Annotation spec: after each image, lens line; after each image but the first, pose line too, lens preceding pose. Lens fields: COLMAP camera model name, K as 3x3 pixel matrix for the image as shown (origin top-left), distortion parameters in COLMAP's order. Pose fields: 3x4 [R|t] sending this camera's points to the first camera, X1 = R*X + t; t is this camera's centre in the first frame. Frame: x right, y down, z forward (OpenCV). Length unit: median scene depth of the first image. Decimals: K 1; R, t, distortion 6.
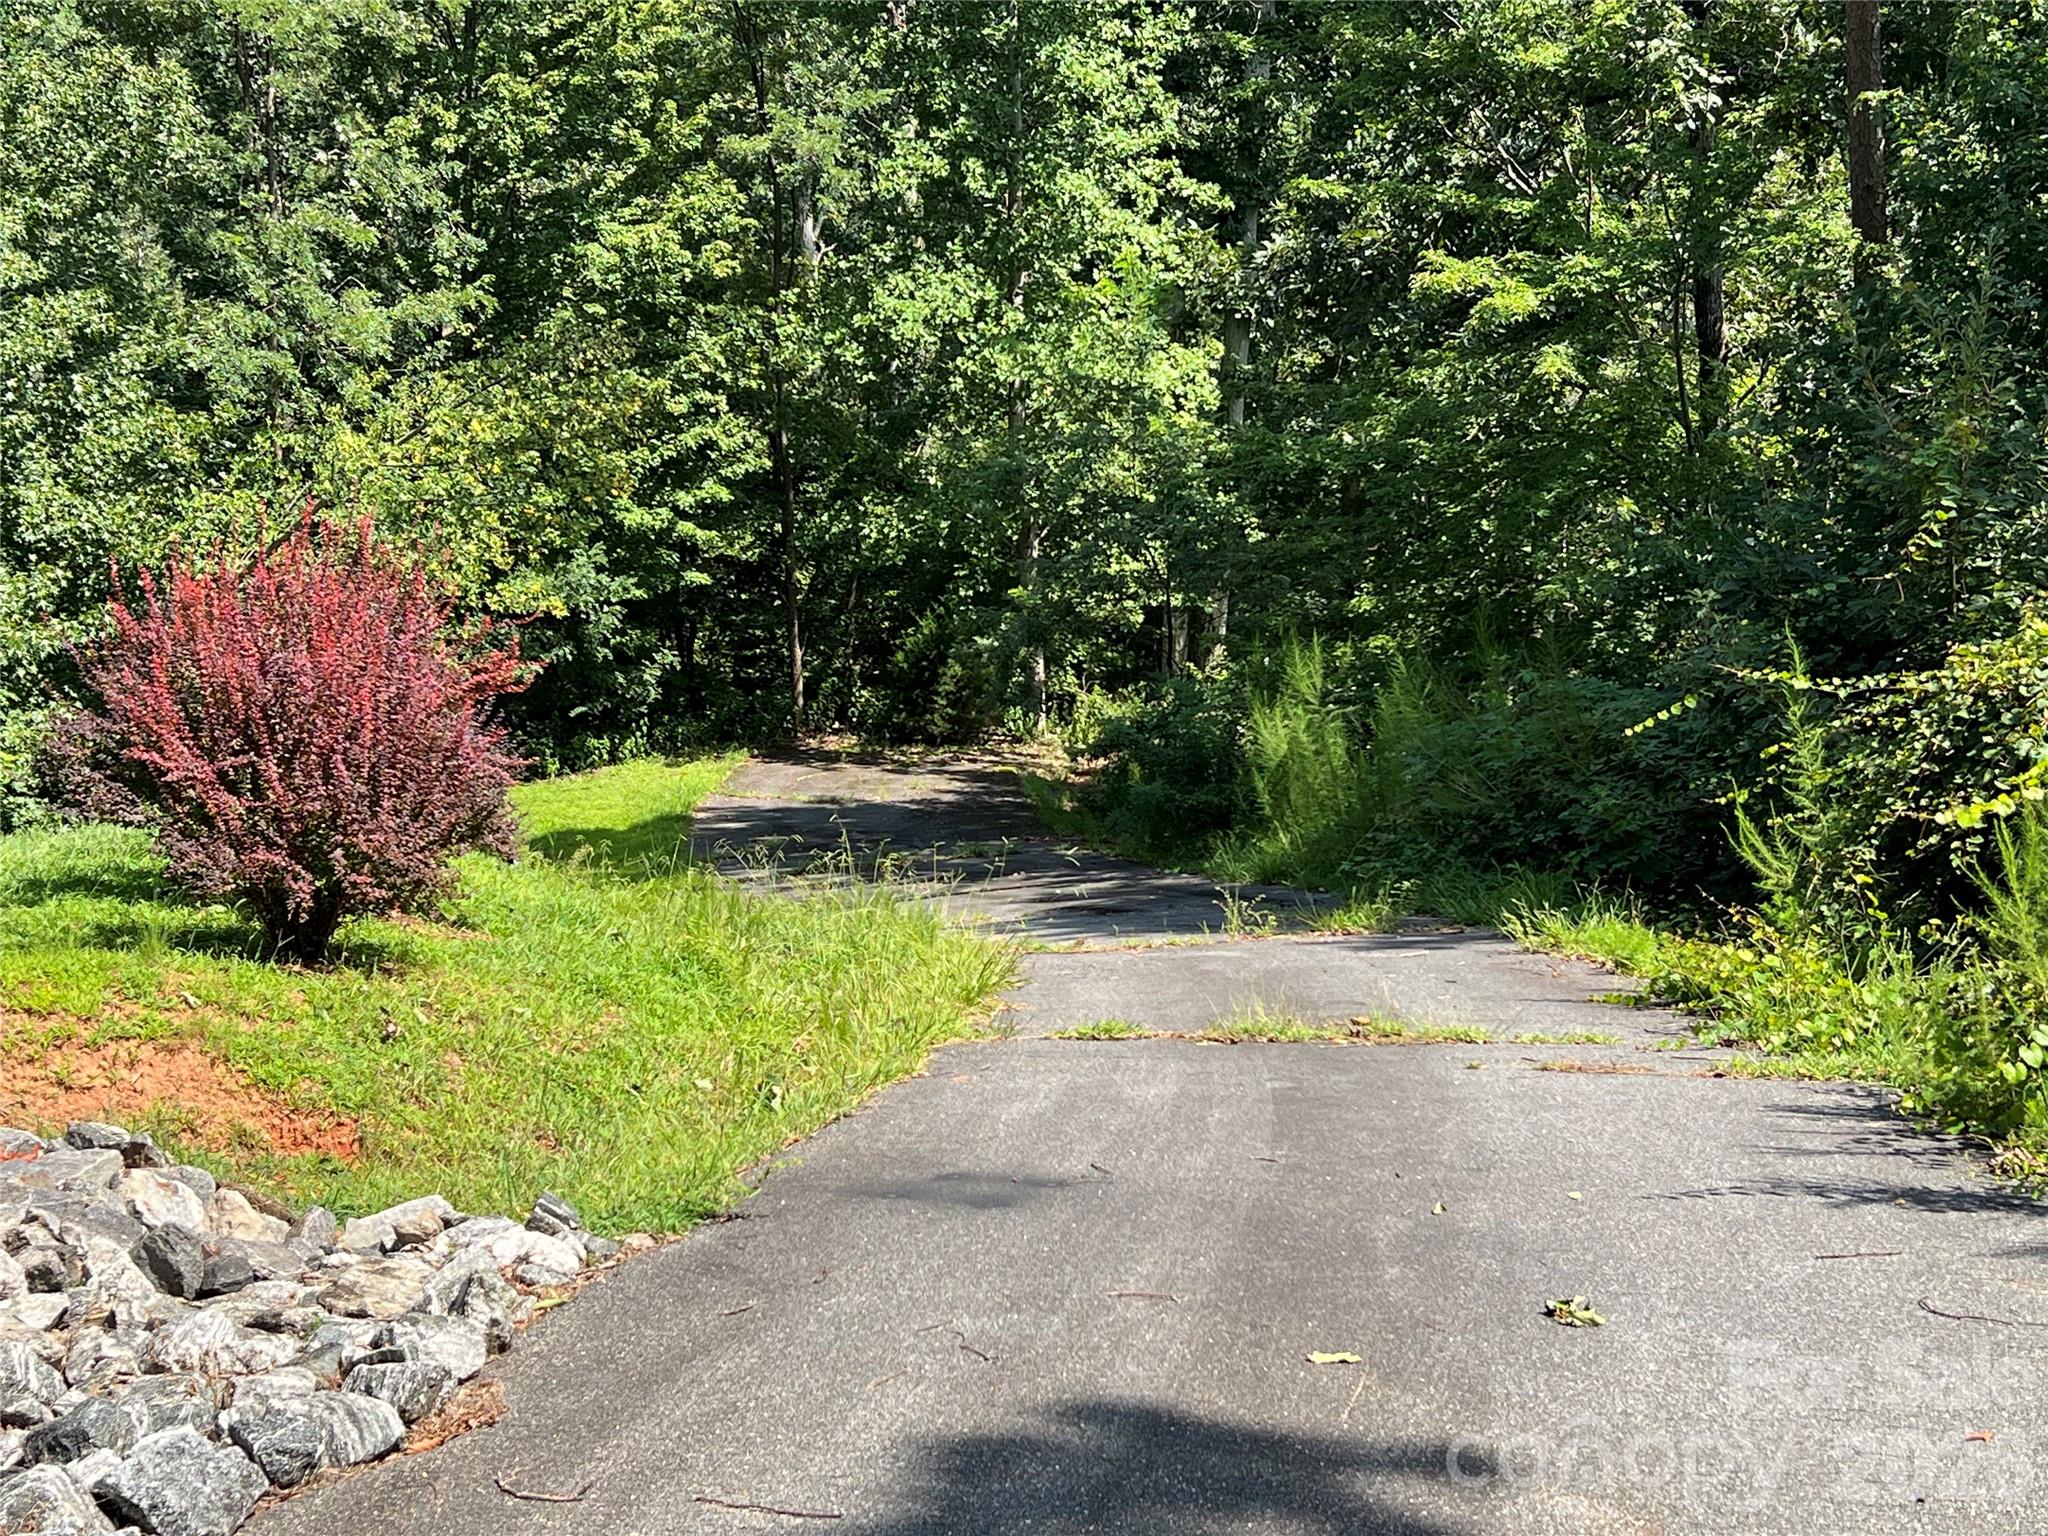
lens RADIAL K [[2824.2, 0, 1009.3], [0, 2824.2, 784.1], [0, 0, 1]] dist [0.409077, 0.000000]
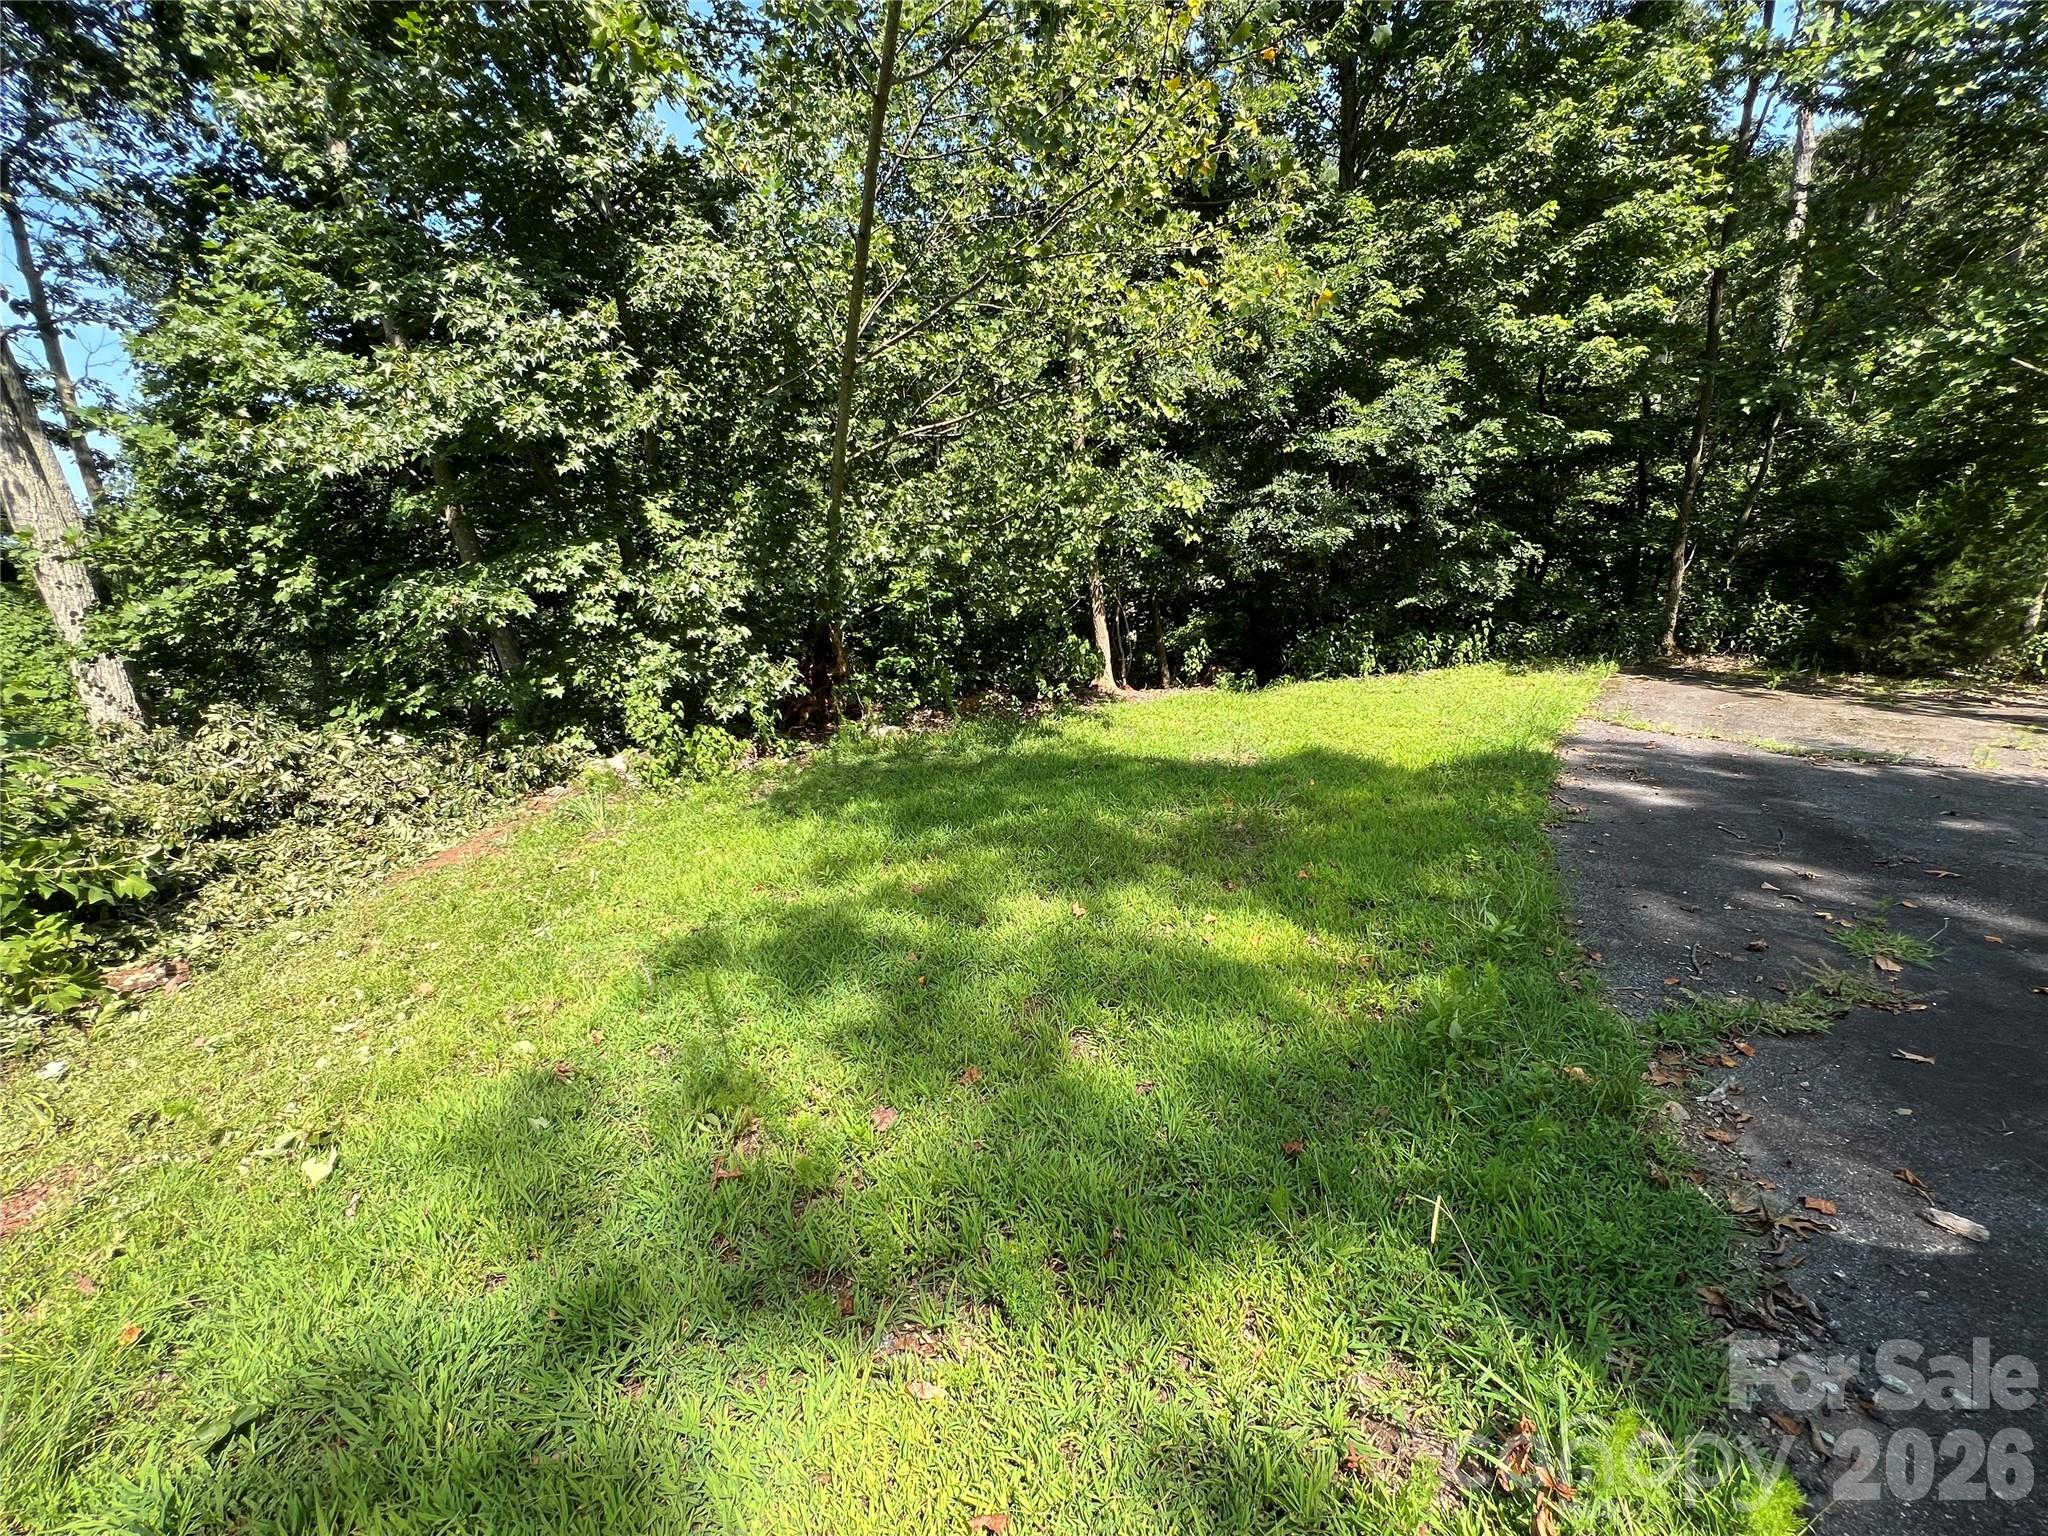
lens RADIAL K [[829.0, 0, 1032.0], [0, 829.0, 757.1], [0, 0, 1]] dist [-0.000469, 0.000215]
pose [[0.806594, 0.141806, -0.573845, -0.088160], [-0.080954, 0.988151, 0.130399, -0.002398], [0.585537, -0.058724, 0.808516, 0.702973]]
